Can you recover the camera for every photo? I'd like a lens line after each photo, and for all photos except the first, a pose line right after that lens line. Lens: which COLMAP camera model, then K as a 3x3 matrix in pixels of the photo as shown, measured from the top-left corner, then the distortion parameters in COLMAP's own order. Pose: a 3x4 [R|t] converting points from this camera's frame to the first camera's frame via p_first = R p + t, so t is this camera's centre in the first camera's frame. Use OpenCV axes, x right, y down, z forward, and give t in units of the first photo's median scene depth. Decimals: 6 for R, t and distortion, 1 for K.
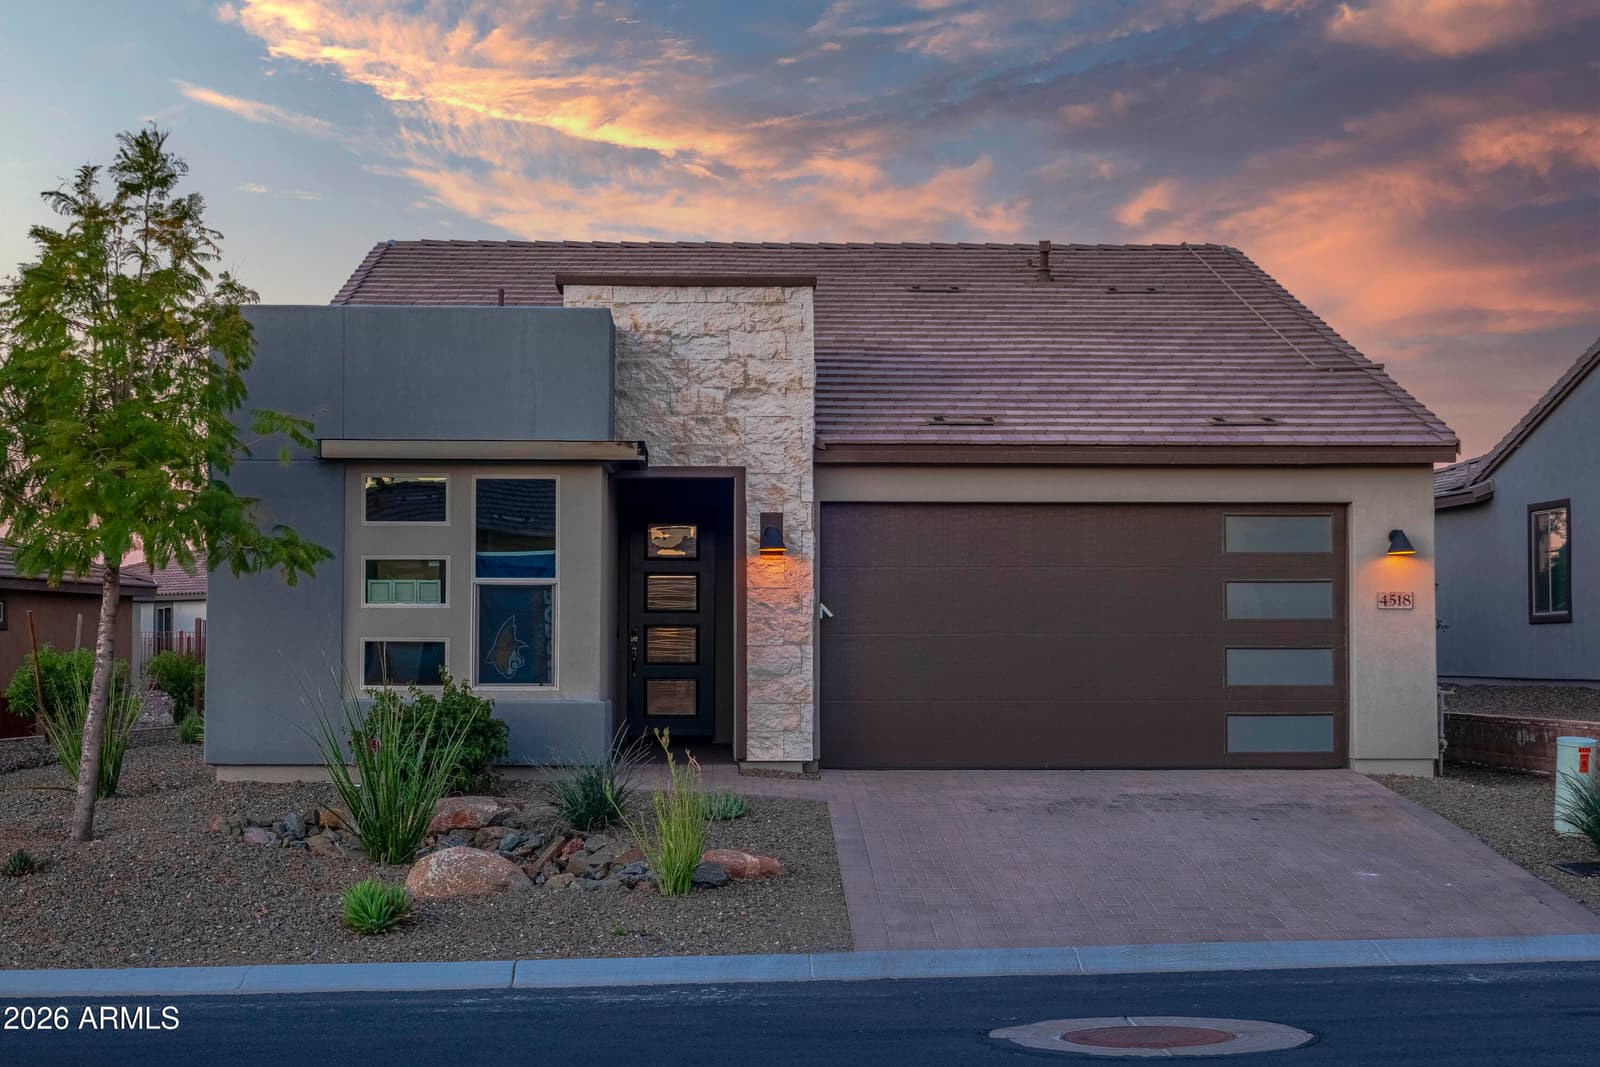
lens RADIAL K [[2540.8, 0, 800.0], [0, 2540.8, 533.5], [0, 0, 1]] dist [0.013867, 0.013701]
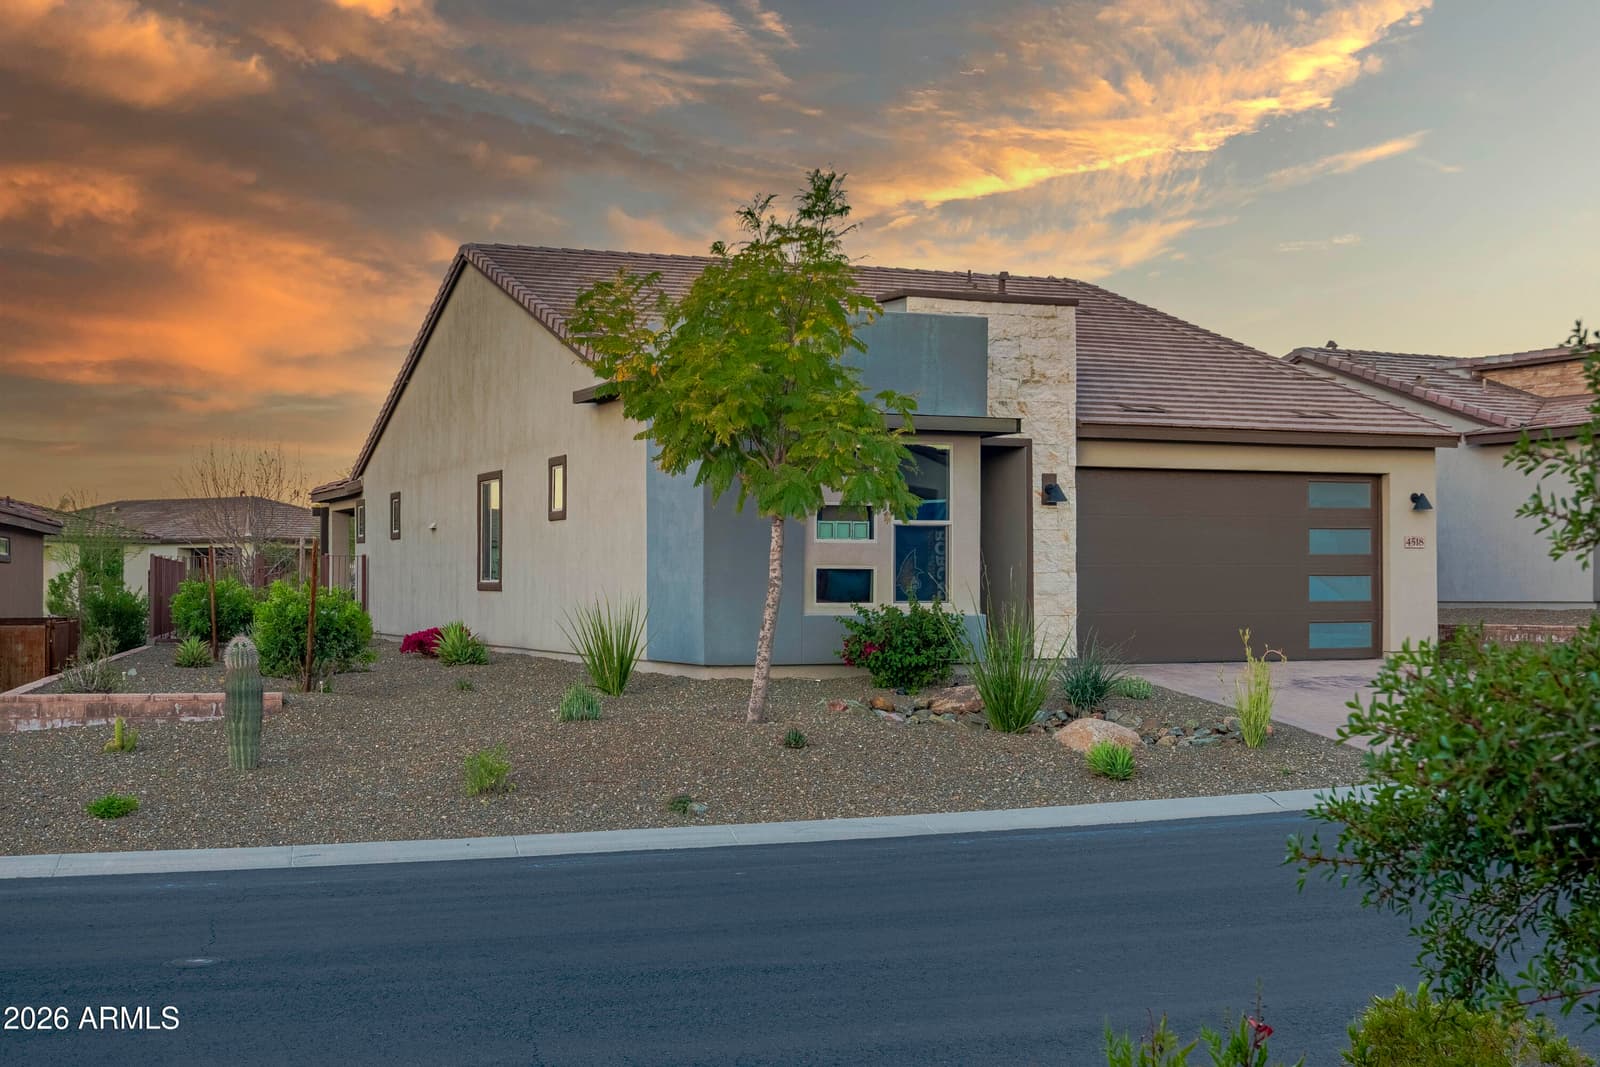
lens RADIAL K [[2091.3, 0, 800.0], [0, 2091.3, 533.5], [0, 0, 1]] dist [-0.065408, -0.015482]
pose [[0.939390, 0.007831, 0.342761, -0.511437], [-0.014656, 0.999742, 0.017325, 0.006169], [-0.342537, -0.021299, 0.939263, 0.009452]]
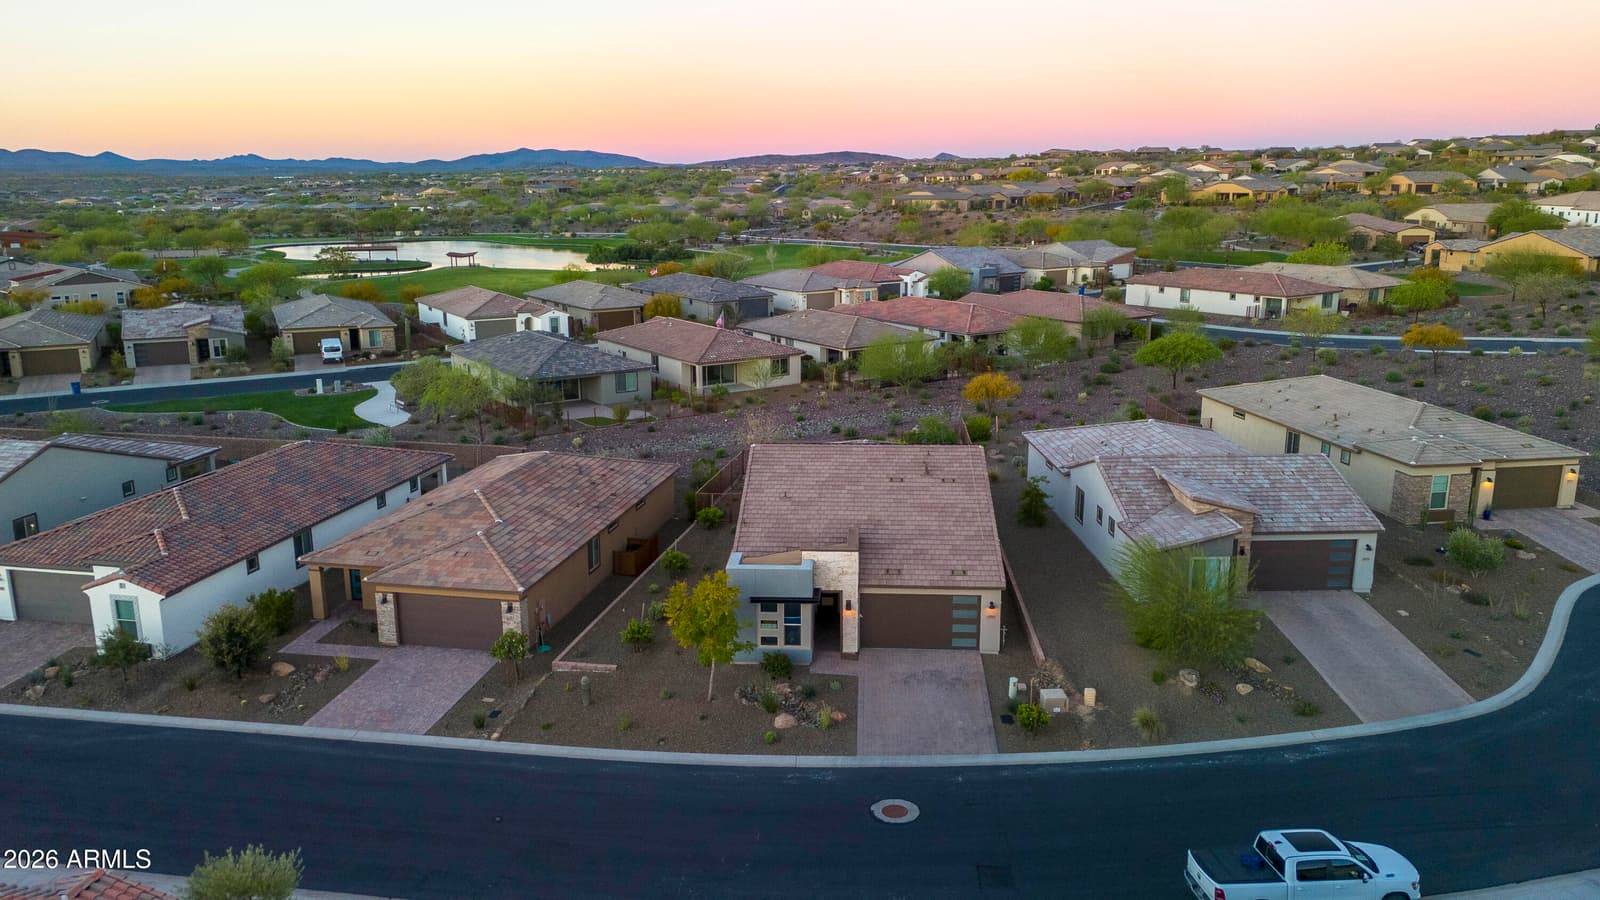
lens RADIAL K [[1169.4, 0, 800.0], [0, 1169.4, 450.0], [0, 0, 1]] dist [0.102781, -0.129304]
pose [[0.996490, 0.014631, -0.082420, 0.070208], [0.009355, 0.958975, 0.283336, -0.850077], [0.083185, -0.283113, 0.955472, -0.911382]]
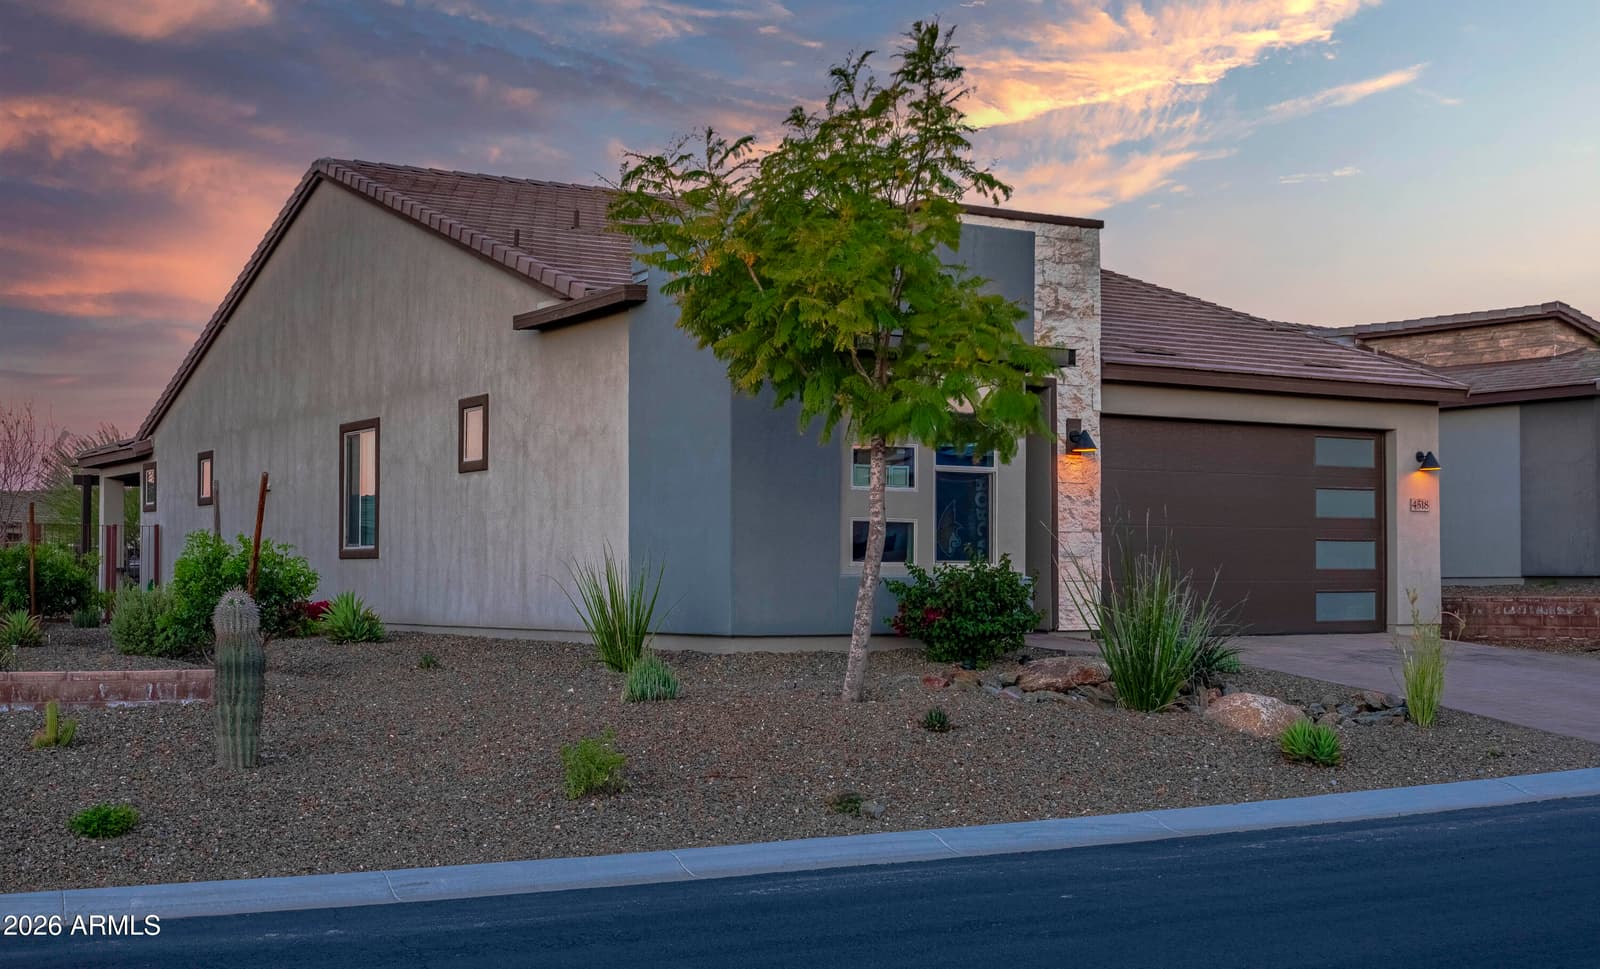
lens RADIAL K [[2065.0, 0, 793.3], [0, 2065.0, 526.2], [0, 0, 1]] dist [-0.066186, 0.005142]
pose [[0.870566, 0.013810, 0.491858, -0.589763], [-0.022230, 0.999689, 0.011278, 0.033408], [-0.491549, -0.020752, 0.870603, 0.234726]]
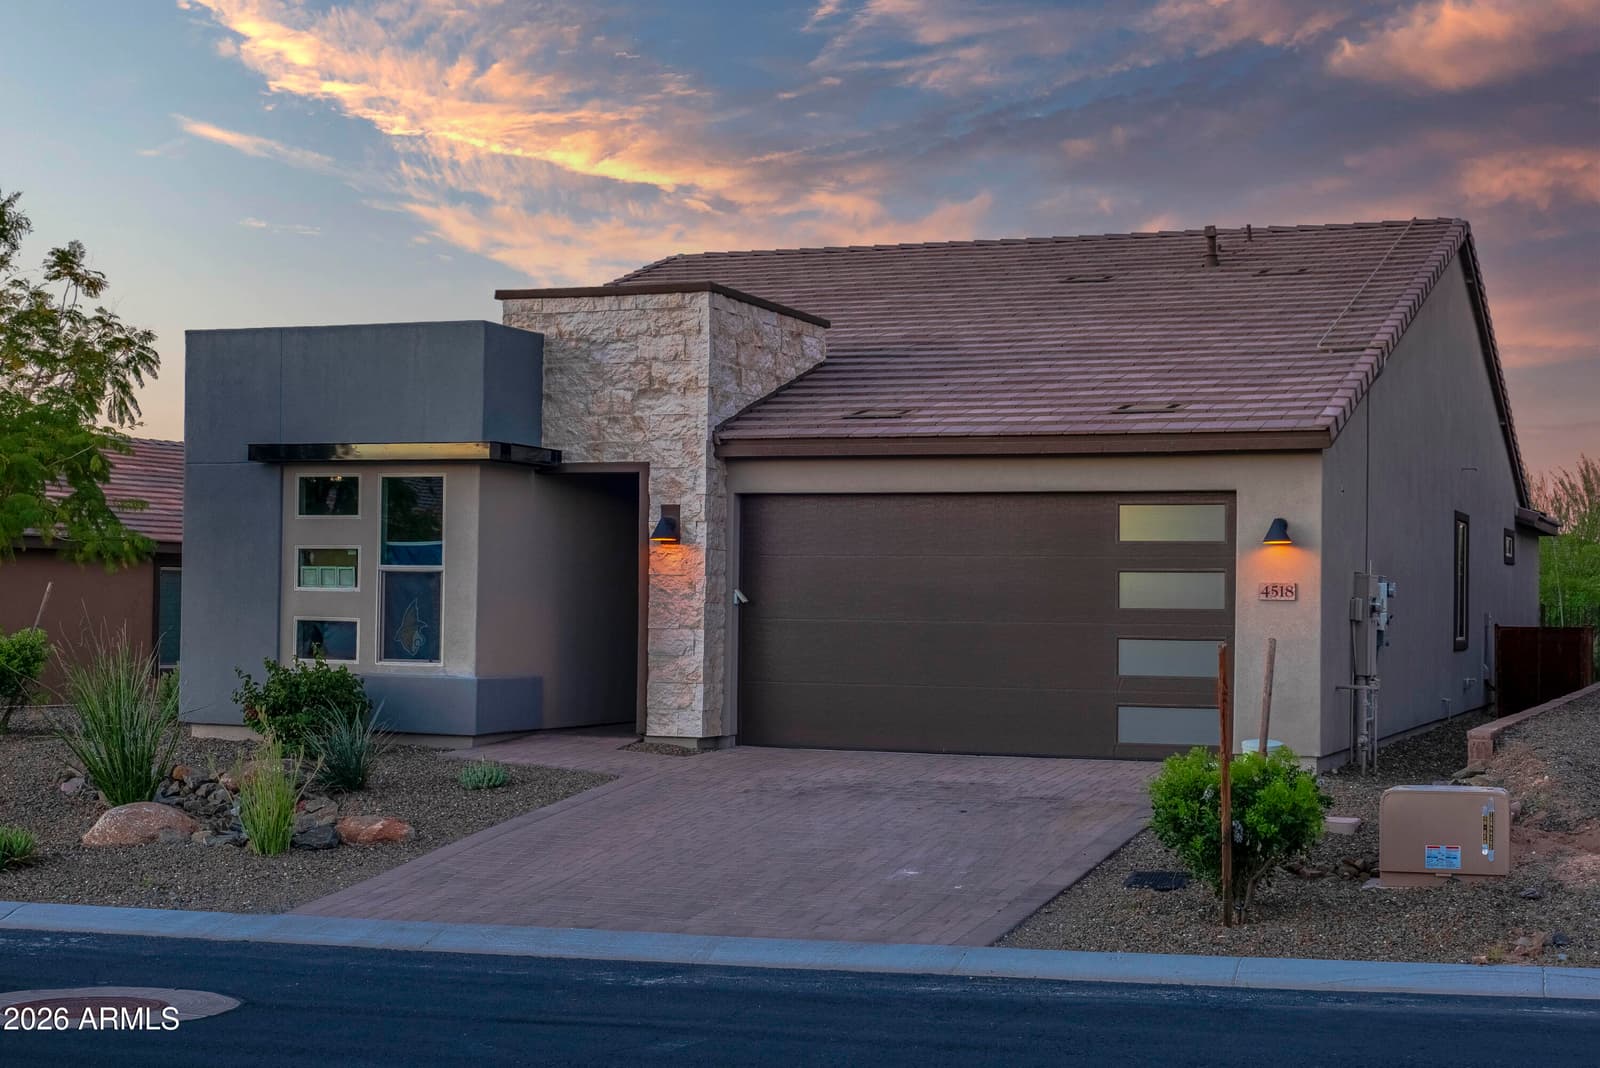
lens RADIAL K [[2412.5, 0, 800.0], [0, 2412.5, 534.0], [0, 0, 1]] dist [-0.005361, -0.006066]
pose [[0.915706, -0.000924, -0.401849, 0.446336], [0.004915, 0.999948, 0.008902, -0.004609], [0.401820, -0.010127, 0.915663, 0.091461]]
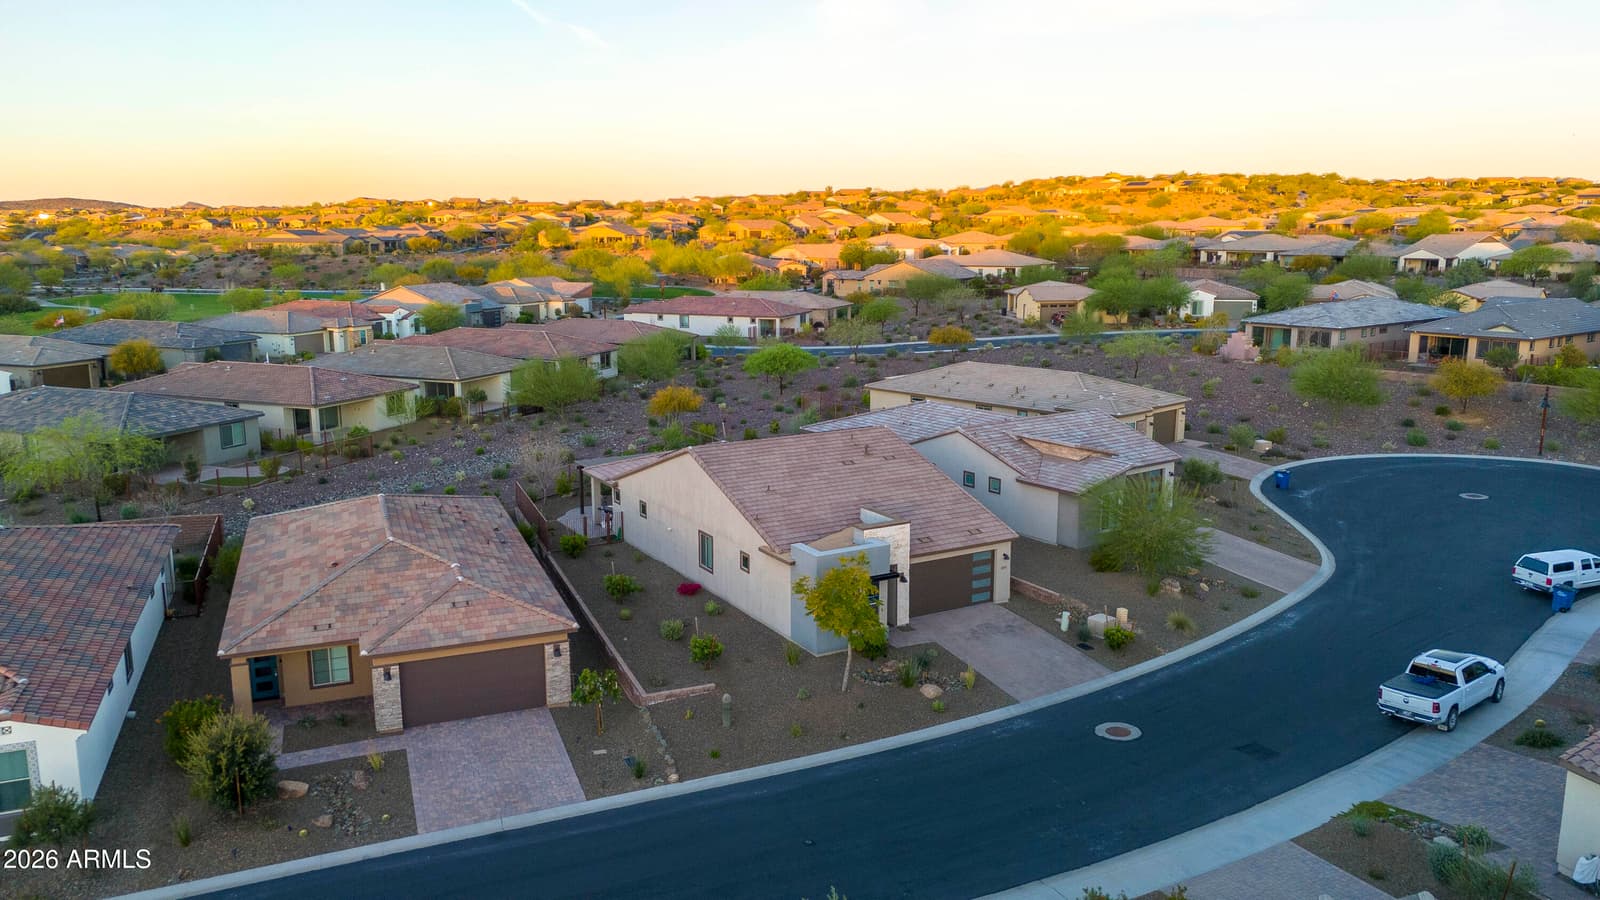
lens RADIAL K [[1169.4, 0, 800.0], [0, 1169.4, 450.0], [0, 0, 1]] dist [0.102781, -0.129304]
pose [[0.879326, -0.094018, 0.466847, -1.133268], [-0.022415, 0.971060, 0.237782, -0.718397], [-0.475692, -0.219552, 0.851771, -0.657340]]
